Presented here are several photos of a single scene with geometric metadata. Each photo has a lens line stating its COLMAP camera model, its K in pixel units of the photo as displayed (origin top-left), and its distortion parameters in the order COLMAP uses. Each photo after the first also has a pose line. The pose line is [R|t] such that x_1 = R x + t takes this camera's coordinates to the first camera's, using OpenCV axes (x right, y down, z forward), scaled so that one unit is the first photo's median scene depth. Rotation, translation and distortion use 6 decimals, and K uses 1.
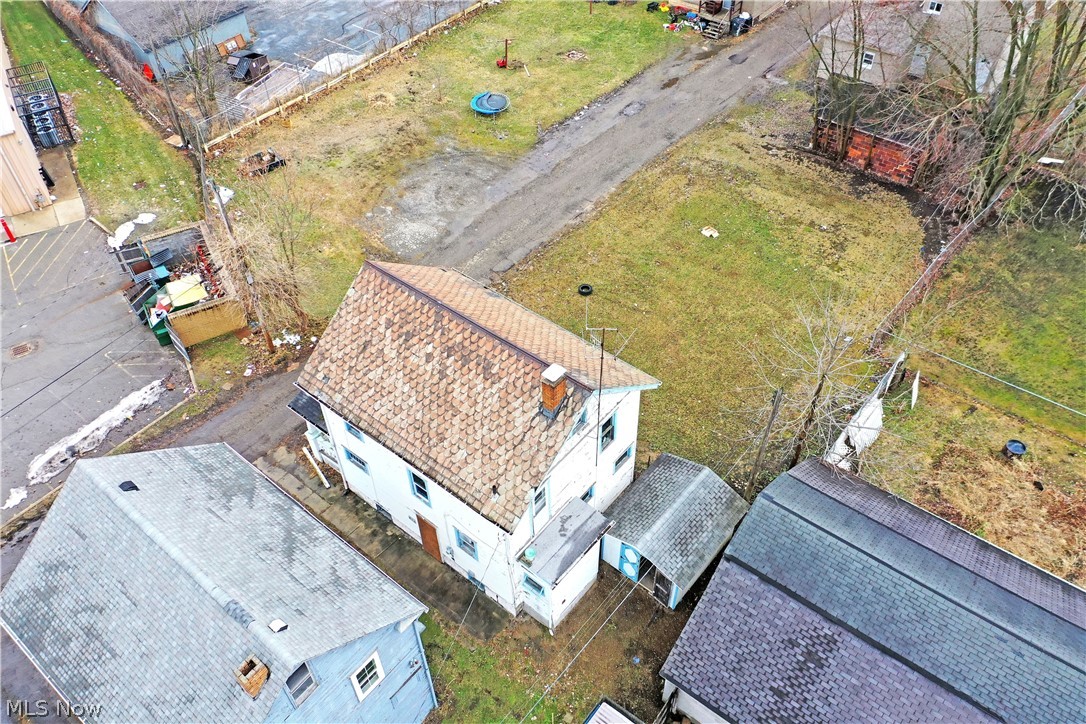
lens RADIAL K [[867.0, 0, 539.0], [0, 867.0, 357.7], [0, 0, 1]] dist [0.014507, 0.004386]
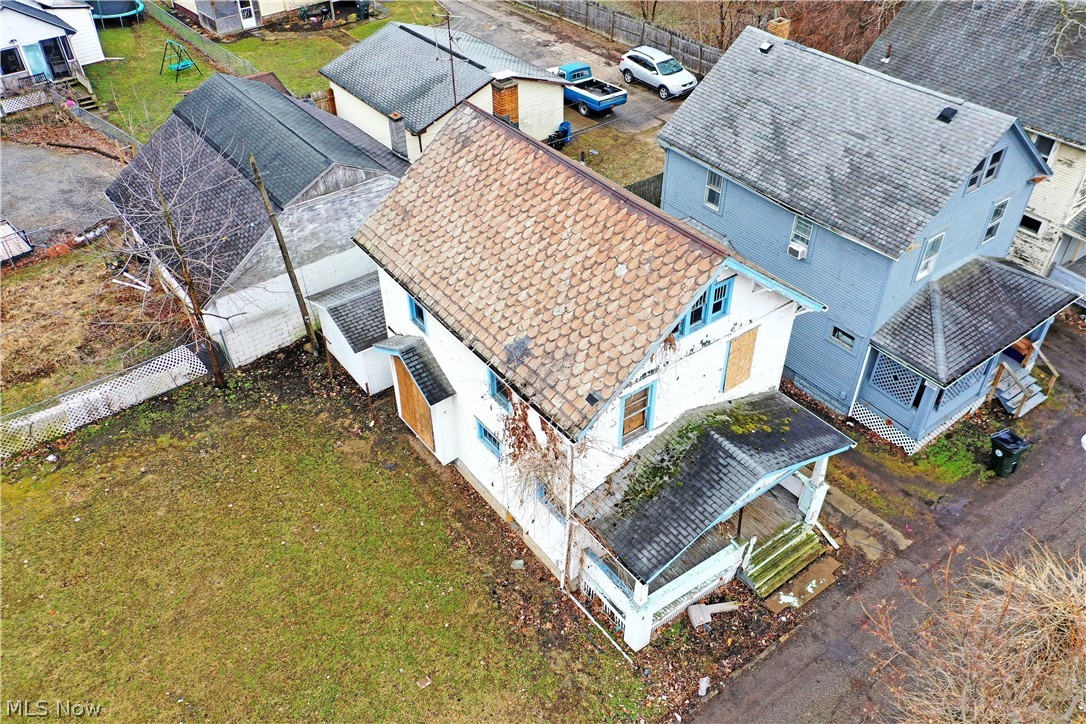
lens RADIAL K [[867.0, 0, 539.0], [0, 867.0, 357.7], [0, 0, 1]] dist [0.014507, 0.004386]
pose [[-0.971236, -0.123582, 0.203540, -0.155302], [0.189763, 0.114664, 0.975111, -0.534396], [-0.143845, 0.985687, -0.087915, 0.869399]]
